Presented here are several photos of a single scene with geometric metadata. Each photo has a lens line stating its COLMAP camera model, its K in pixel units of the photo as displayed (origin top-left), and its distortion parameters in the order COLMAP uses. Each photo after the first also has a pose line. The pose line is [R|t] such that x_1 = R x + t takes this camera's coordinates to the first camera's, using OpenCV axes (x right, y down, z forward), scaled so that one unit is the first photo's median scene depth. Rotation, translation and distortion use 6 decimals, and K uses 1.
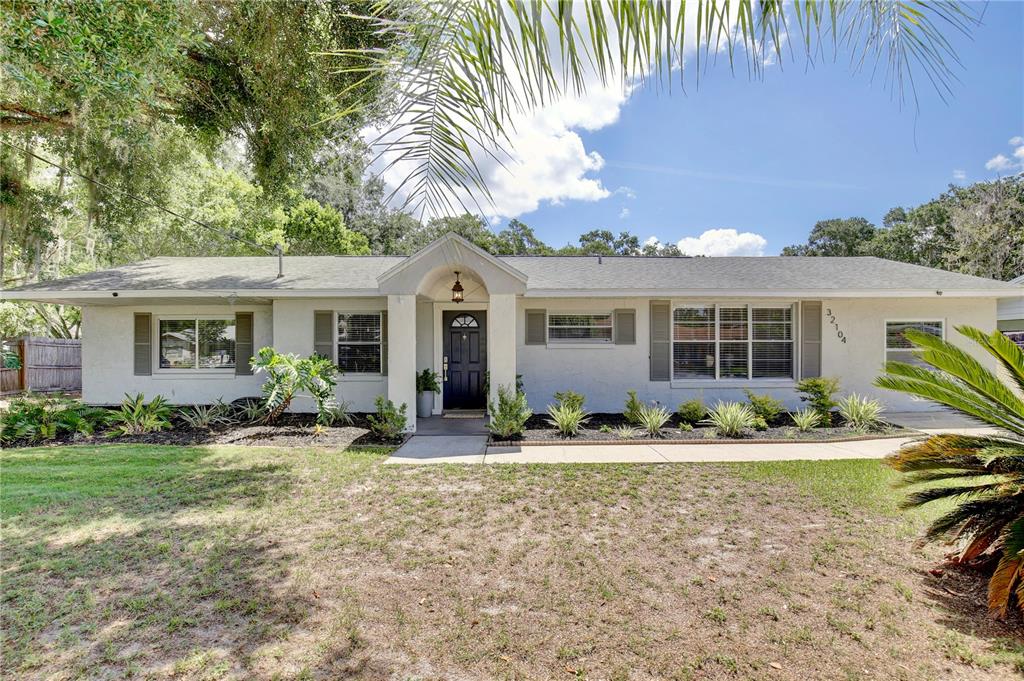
lens RADIAL K [[472.0, 0, 510.5], [0, 472.0, 350.9], [0, 0, 1]] dist [-0.025147, 0.000092]
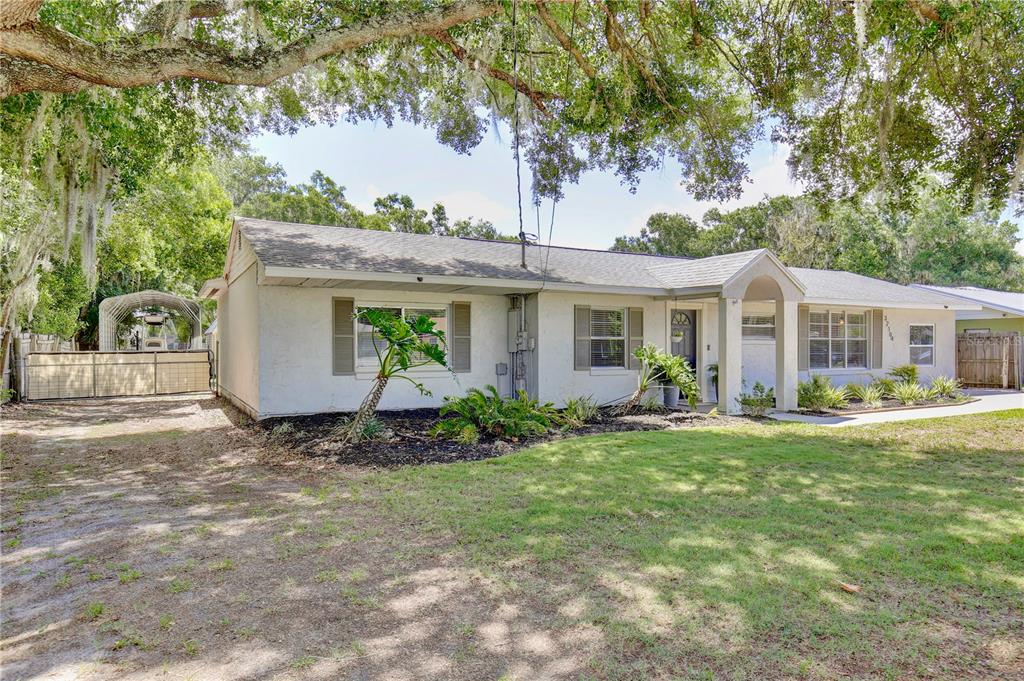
lens RADIAL K [[626.2, 0, 512.0], [0, 626.2, 340.5], [0, 0, 1]] dist [0.003389, 0.000831]
pose [[0.889791, 0.007119, 0.456312, -1.073931], [-0.001396, 0.999916, -0.012878, 0.006383], [-0.456365, 0.010821, 0.889727, -0.104825]]
